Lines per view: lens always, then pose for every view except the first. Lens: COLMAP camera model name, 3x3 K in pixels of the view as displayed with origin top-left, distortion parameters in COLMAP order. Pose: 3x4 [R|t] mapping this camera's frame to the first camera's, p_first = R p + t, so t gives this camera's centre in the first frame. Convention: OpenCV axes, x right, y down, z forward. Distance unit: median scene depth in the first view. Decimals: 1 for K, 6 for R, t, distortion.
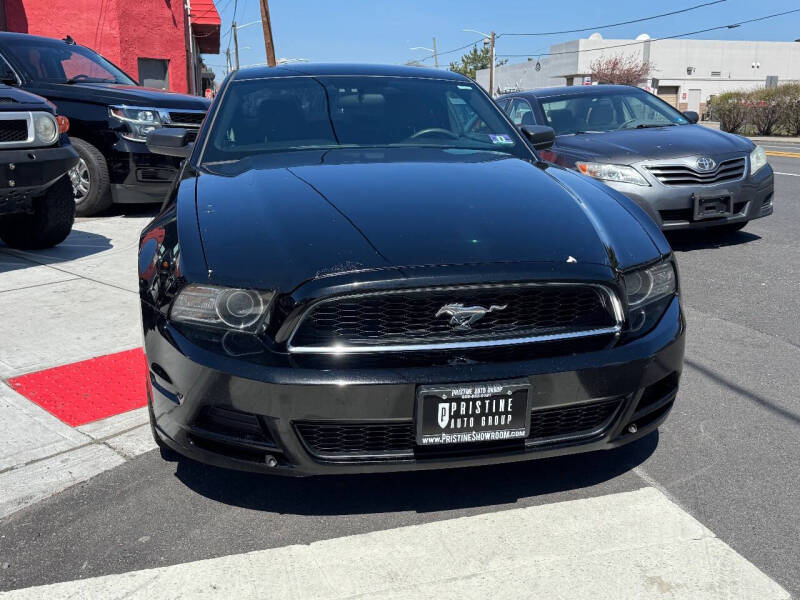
lens RADIAL K [[790.9, 0, 409.7], [0, 790.9, 282.9], [0, 0, 1]] dist [0.166428, -0.324125]
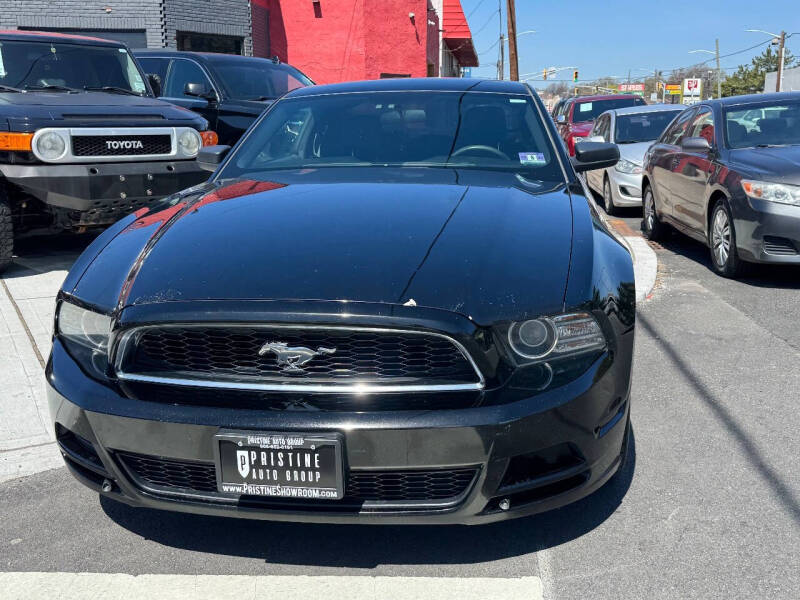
lens RADIAL K [[790.9, 0, 409.7], [0, 790.9, 282.9], [0, 0, 1]] dist [0.166428, -0.324125]
pose [[0.944561, 0.060670, -0.322682, 0.487107], [-0.064067, 0.997946, 0.000095, -0.051672], [0.322025, 0.020583, 0.946507, 0.173953]]
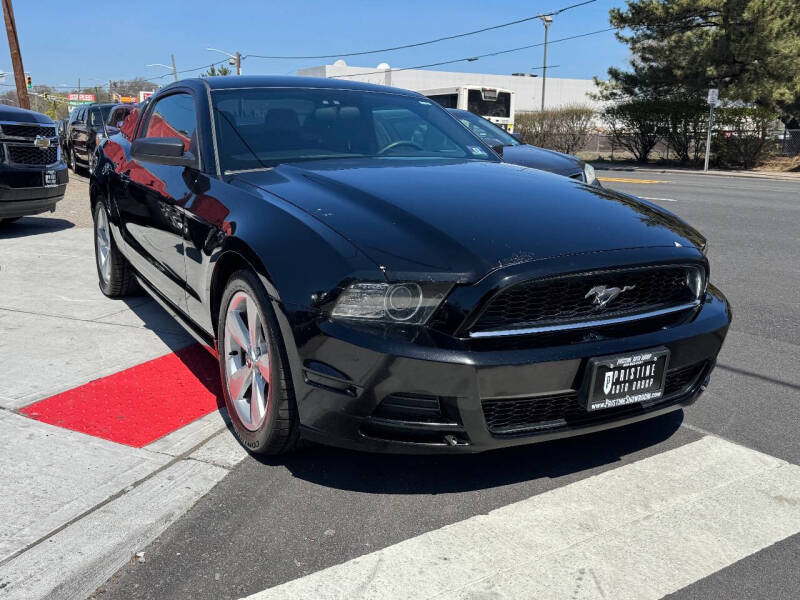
lens RADIAL K [[790.9, 0, 409.7], [0, 790.9, 282.9], [0, 0, 1]] dist [0.166428, -0.324125]
pose [[0.948552, -0.045690, 0.313309, -0.554904], [0.054054, 0.998375, -0.018058, 0.027484], [-0.311974, 0.034065, 0.949480, -0.005508]]
